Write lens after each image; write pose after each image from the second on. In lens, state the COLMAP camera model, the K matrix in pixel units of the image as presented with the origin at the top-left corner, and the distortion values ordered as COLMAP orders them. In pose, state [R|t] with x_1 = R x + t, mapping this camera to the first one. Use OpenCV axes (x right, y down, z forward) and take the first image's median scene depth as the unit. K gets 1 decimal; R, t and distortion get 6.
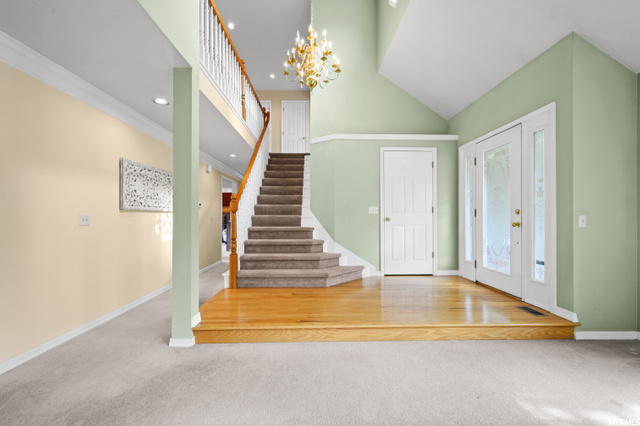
lens RADIAL K [[283.5, 0, 320.0], [0, 283.5, 213.0], [0, 0, 1]] dist [0.000088, -0.000232]
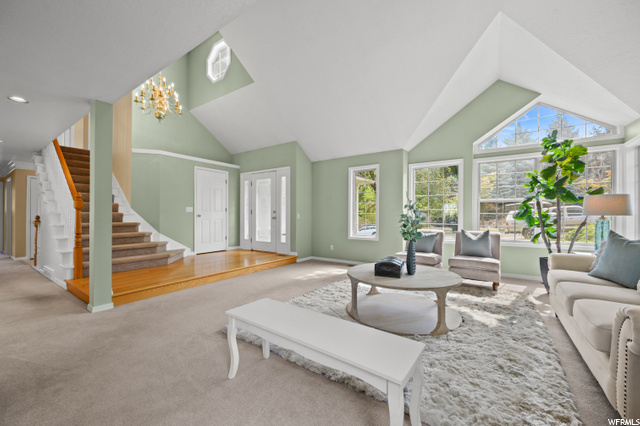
lens RADIAL K [[242.5, 0, 320.0], [0, 242.5, 213.0], [0, 0, 1]] dist [-0.000282, 0.000107]
pose [[0.586823, 0.008199, 0.809674, -0.436701], [-0.012312, 0.999923, -0.001203, 0.001085], [-0.809622, -0.009263, 0.586879, -0.261207]]
